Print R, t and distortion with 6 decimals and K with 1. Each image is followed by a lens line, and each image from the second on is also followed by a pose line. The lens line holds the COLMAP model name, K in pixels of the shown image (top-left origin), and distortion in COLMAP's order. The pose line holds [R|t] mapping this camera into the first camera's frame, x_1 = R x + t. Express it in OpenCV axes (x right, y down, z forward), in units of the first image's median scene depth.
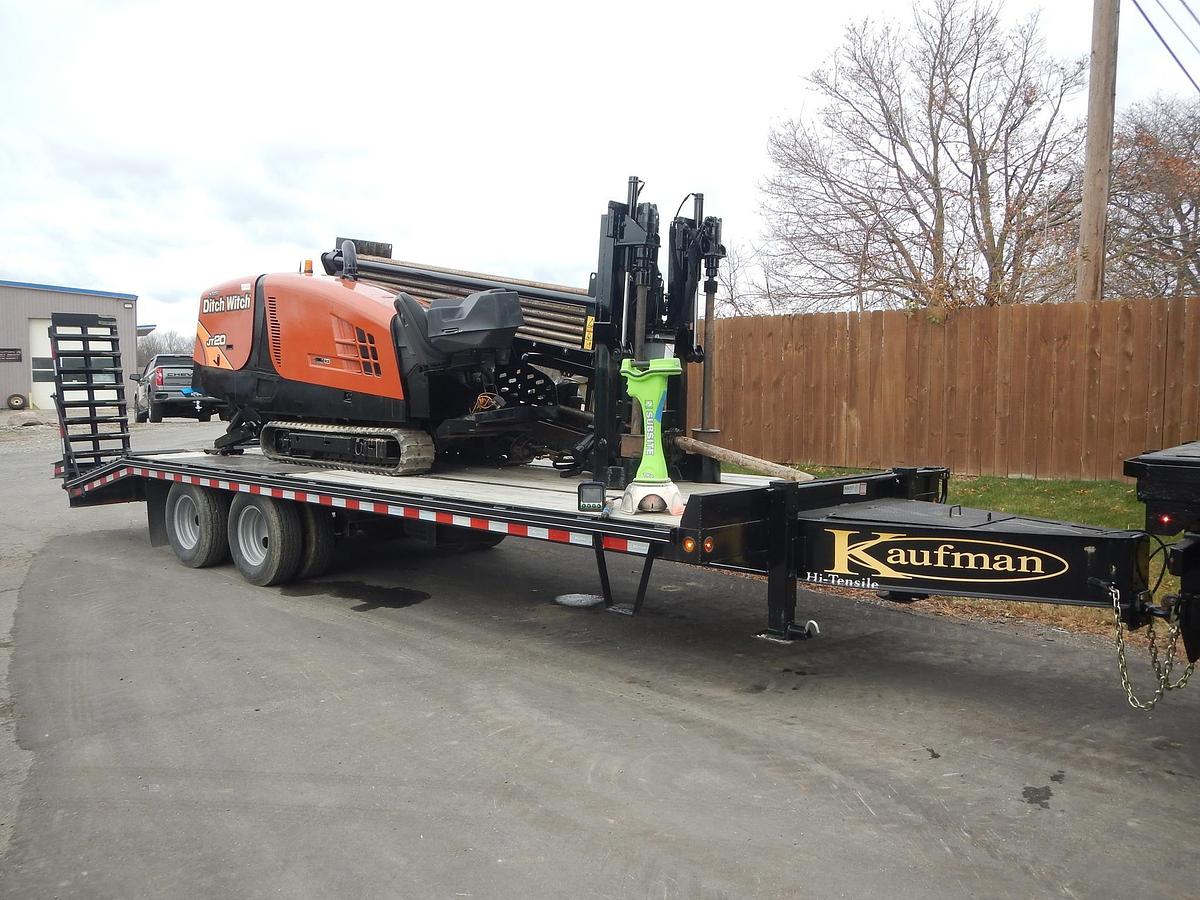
lens RADIAL K [[986.9, 0, 595.6], [0, 986.9, 449.0], [0, 0, 1]] dist [0.010932, -0.023899]
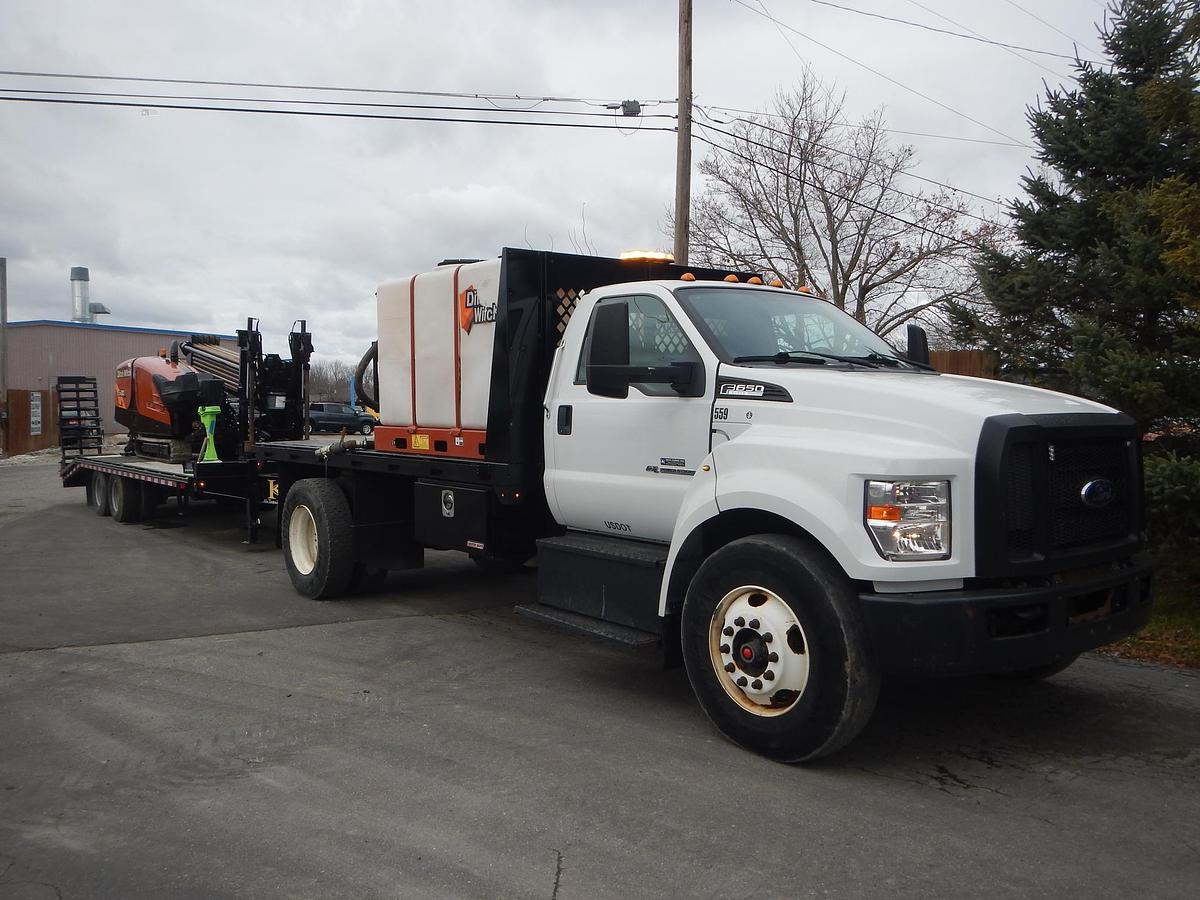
lens RADIAL K [[986.9, 0, 599.8], [0, 986.9, 444.1], [0, 0, 1]] dist [0.010932, -0.023899]
pose [[0.988866, 0.001493, -0.148801, 0.916390], [-0.006357, 0.999461, -0.032218, 0.044883], [0.148673, 0.032805, 0.988342, -0.795430]]
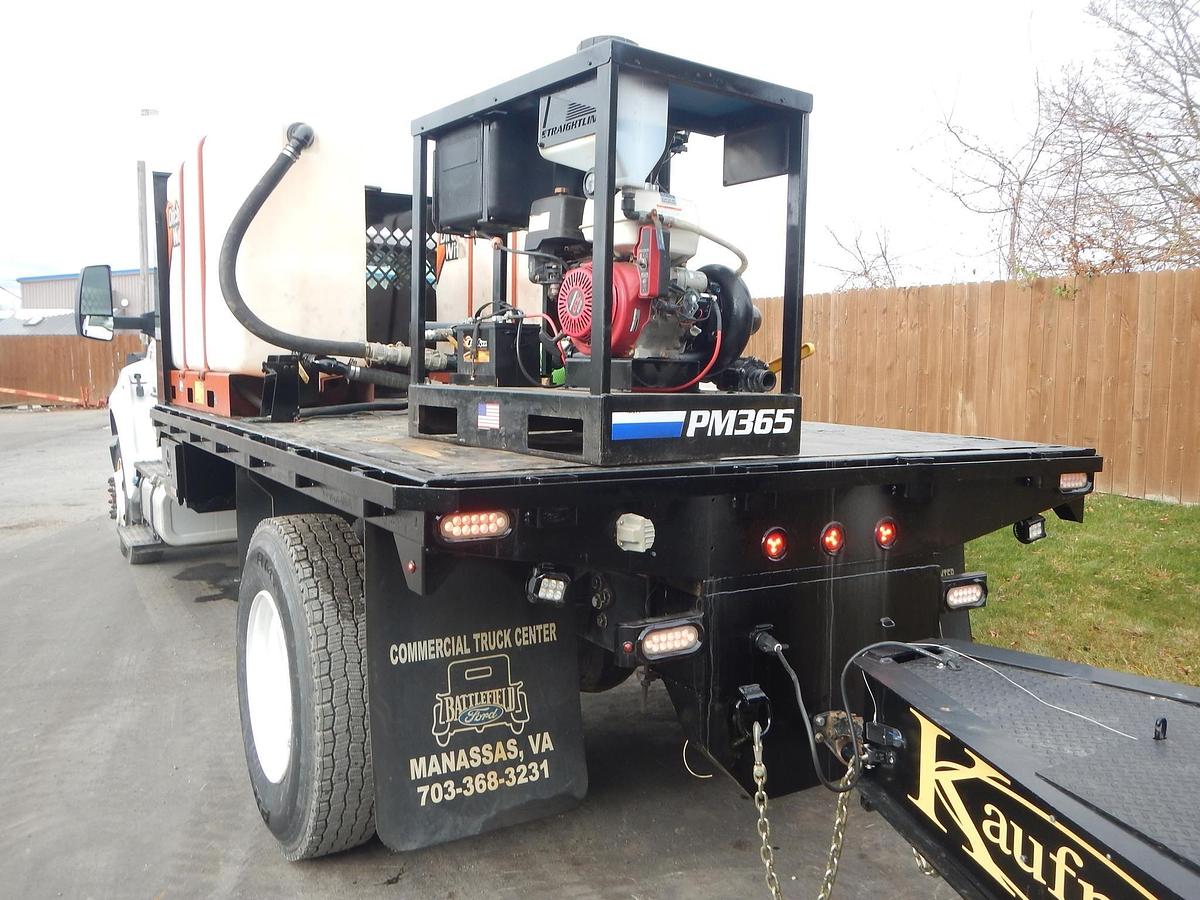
lens RADIAL K [[1004.5, 0, 612.1], [0, 1004.5, 453.1], [0, 0, 1]] dist [0.008967, -0.001554]
pose [[0.945935, 0.044139, -0.321340, 0.418802], [-0.036326, 0.998881, 0.030271, -0.021805], [0.322316, -0.016961, 0.946480, 0.200002]]
